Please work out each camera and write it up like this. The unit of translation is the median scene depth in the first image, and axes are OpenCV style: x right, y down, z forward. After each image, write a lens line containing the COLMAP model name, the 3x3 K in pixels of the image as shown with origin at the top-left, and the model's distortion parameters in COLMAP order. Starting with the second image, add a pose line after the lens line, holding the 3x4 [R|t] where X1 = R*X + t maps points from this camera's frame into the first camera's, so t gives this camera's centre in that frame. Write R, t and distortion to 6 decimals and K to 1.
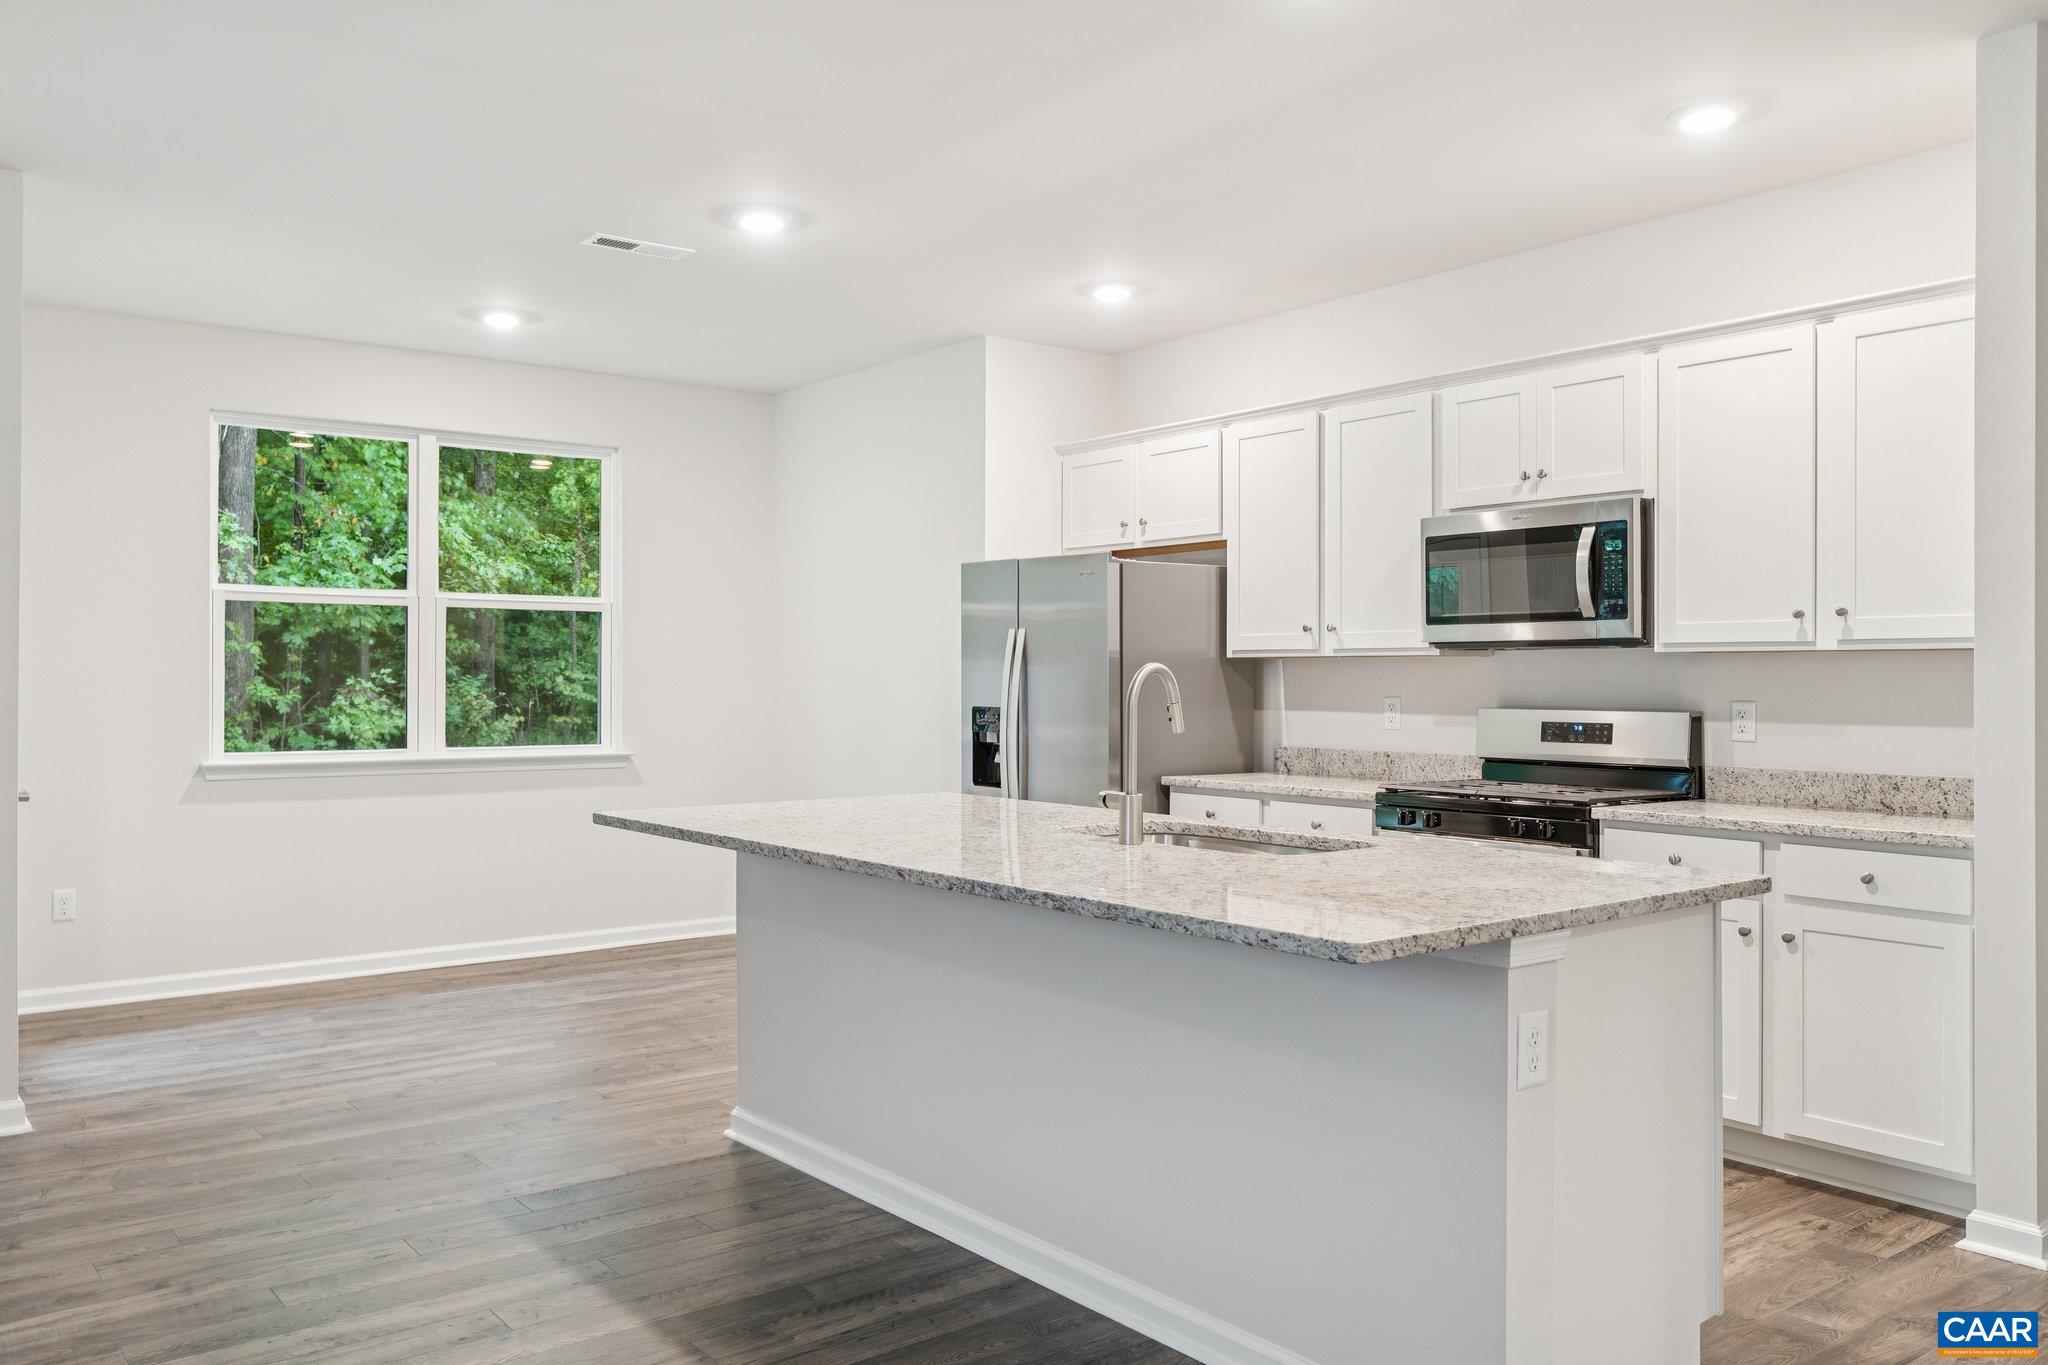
lens RADIAL K [[1519.5, 0, 1009.8], [0, 1519.5, 699.8], [0, 0, 1]] dist [-0.001354, -0.000147]
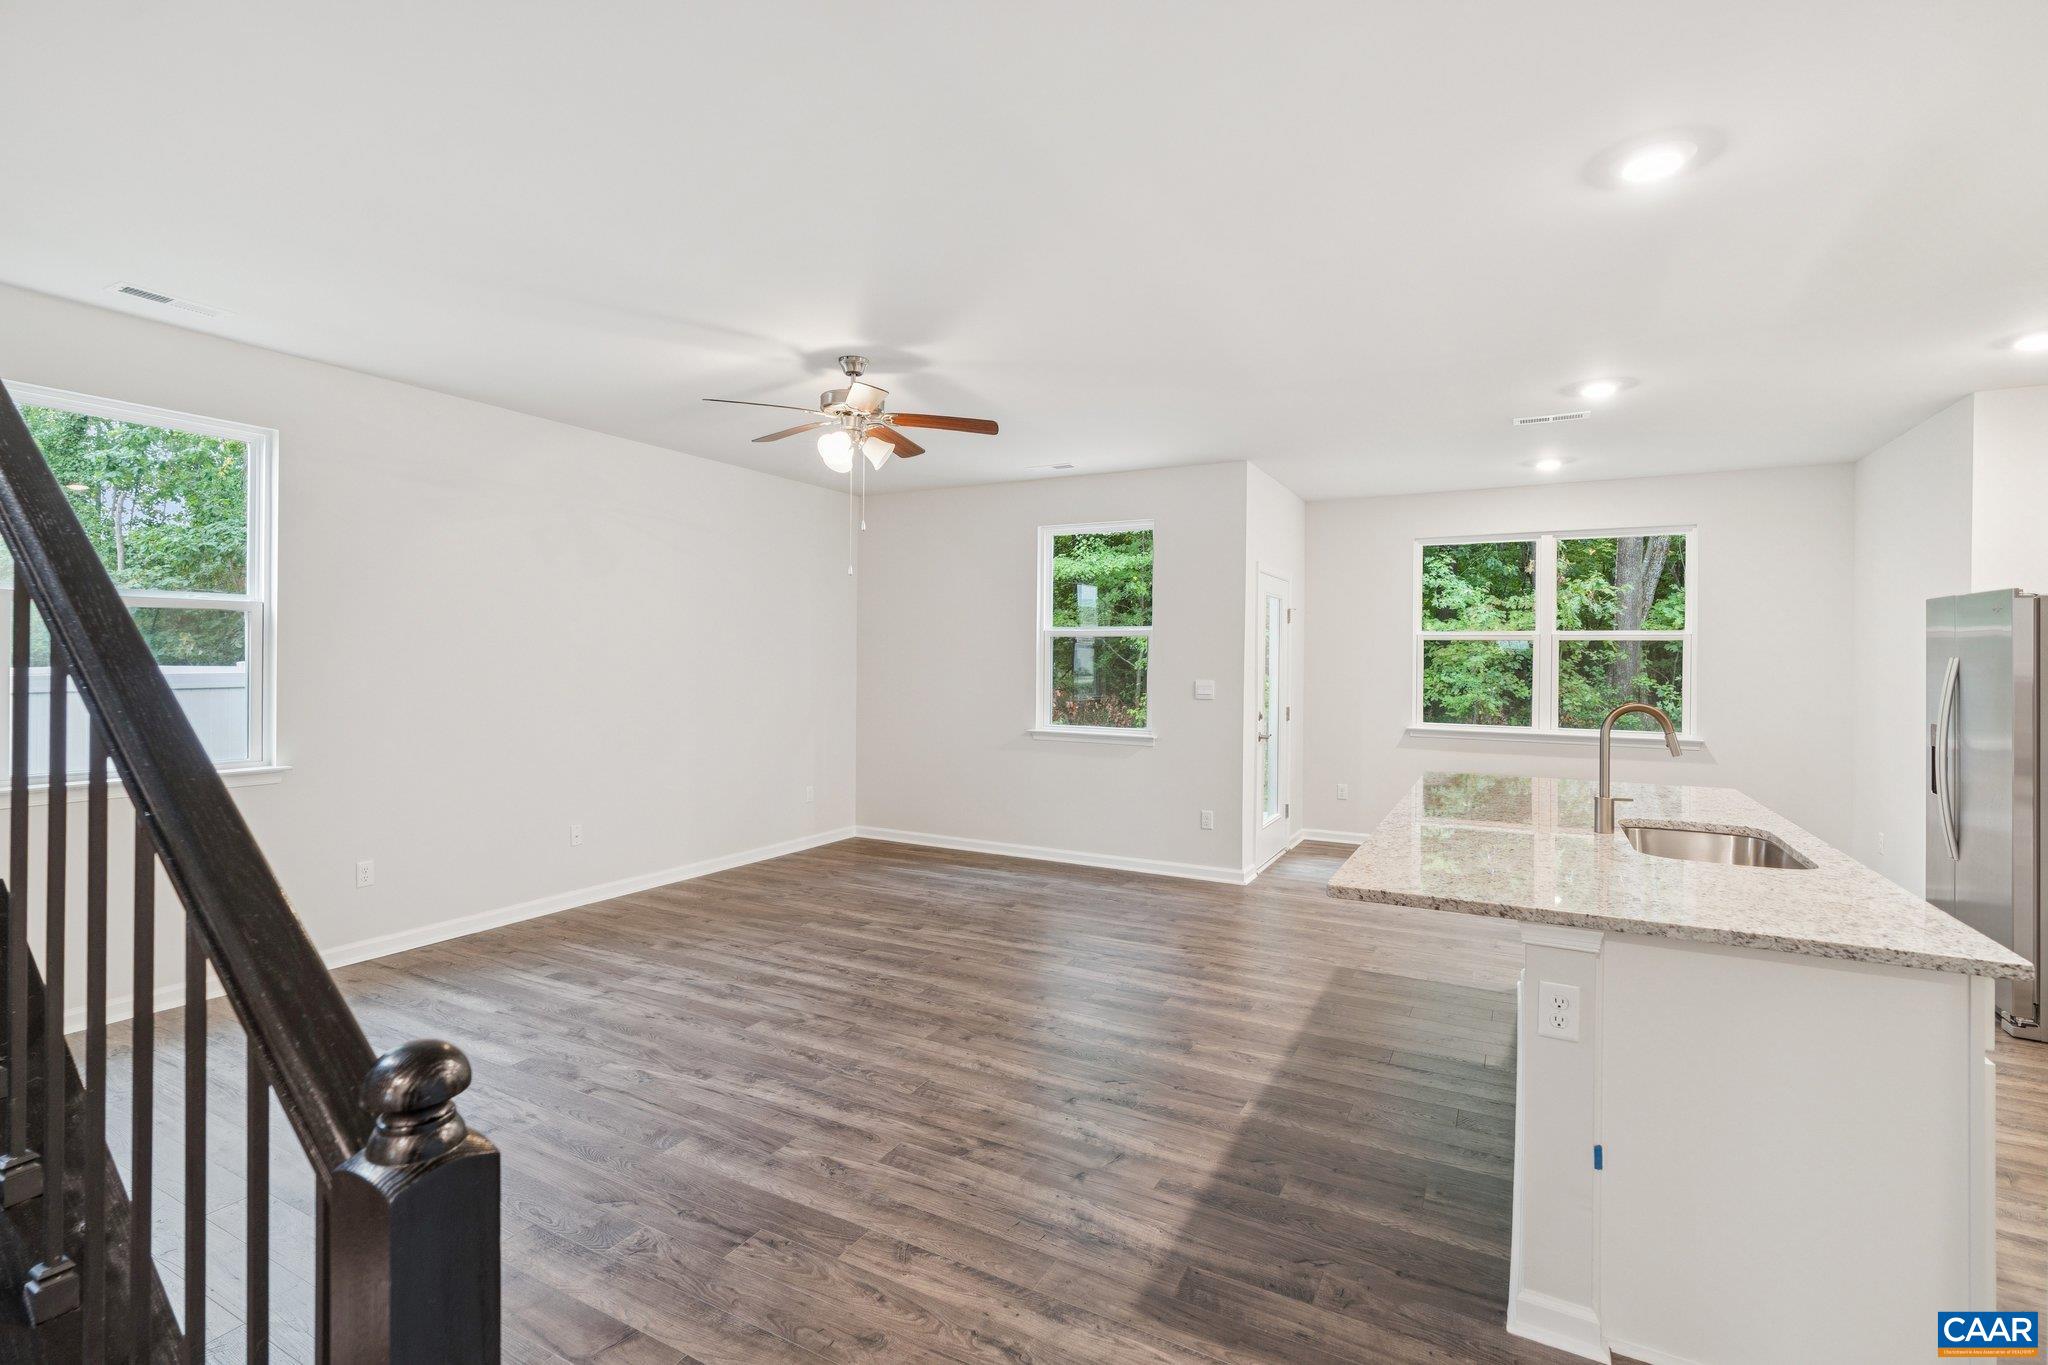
lens RADIAL K [[951.9, 0, 1027.3], [0, 951.9, 663.9], [0, 0, 1]] dist [-0.003778, 0.004244]
pose [[0.406173, 0.007785, -0.913763, 0.441677], [-0.020815, 0.999783, -0.000734, -0.032626], [0.913559, 0.019318, 0.406246, 0.104460]]
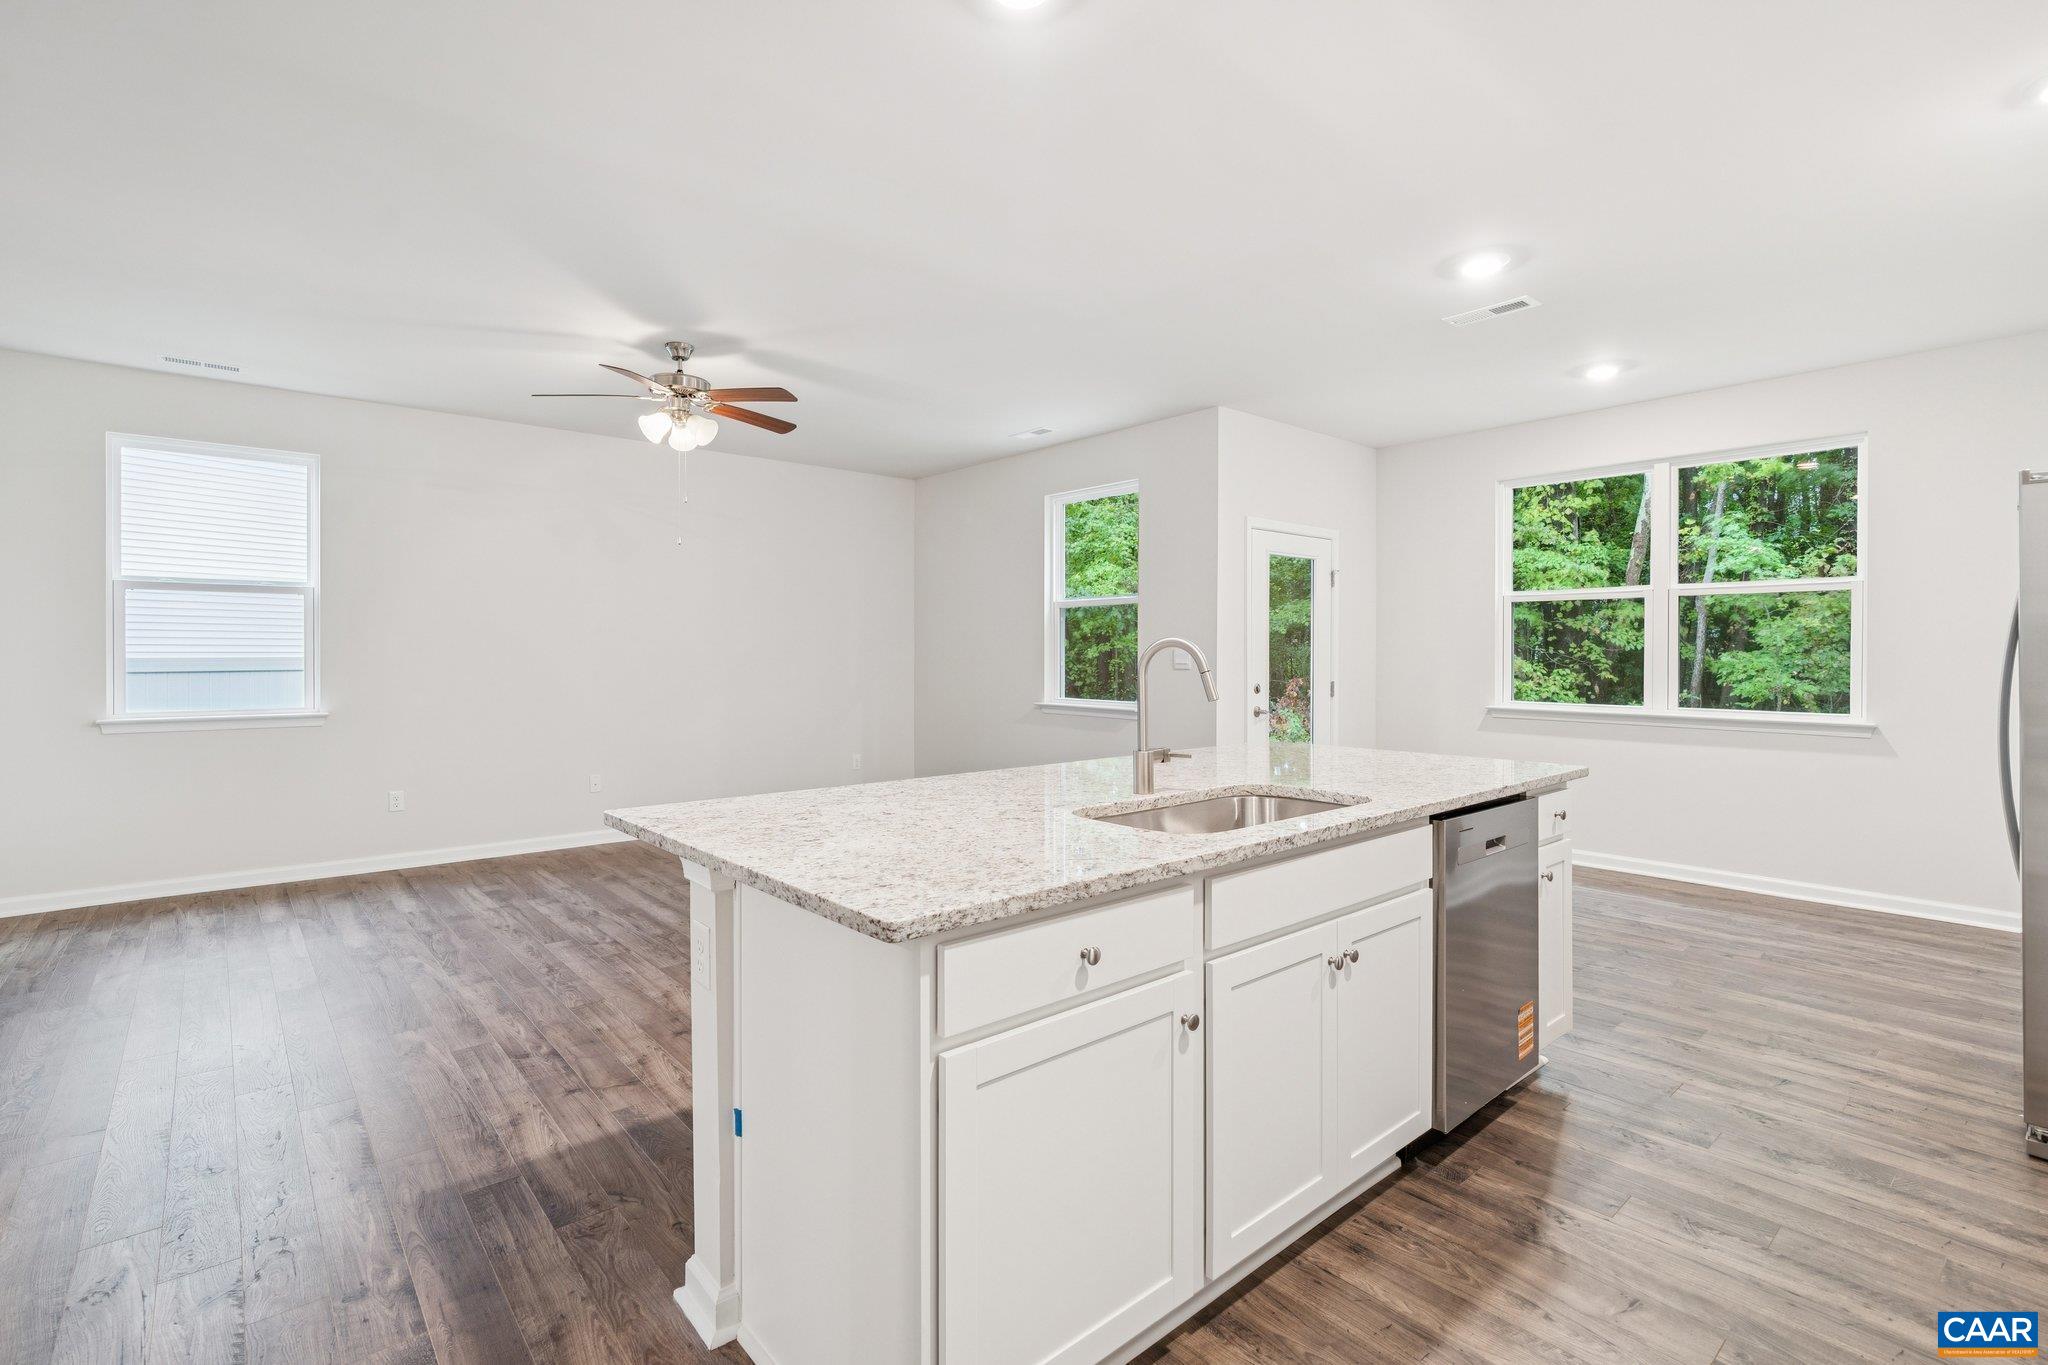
lens RADIAL K [[951.9, 0, 1033.4], [0, 951.9, 662.8], [0, 0, 1]] dist [-0.003778, 0.004244]
pose [[0.053204, 0.009564, -0.998538, 0.538040], [-0.013019, 0.999876, 0.008883, -0.007845], [0.998499, 0.012528, 0.053322, 0.581519]]
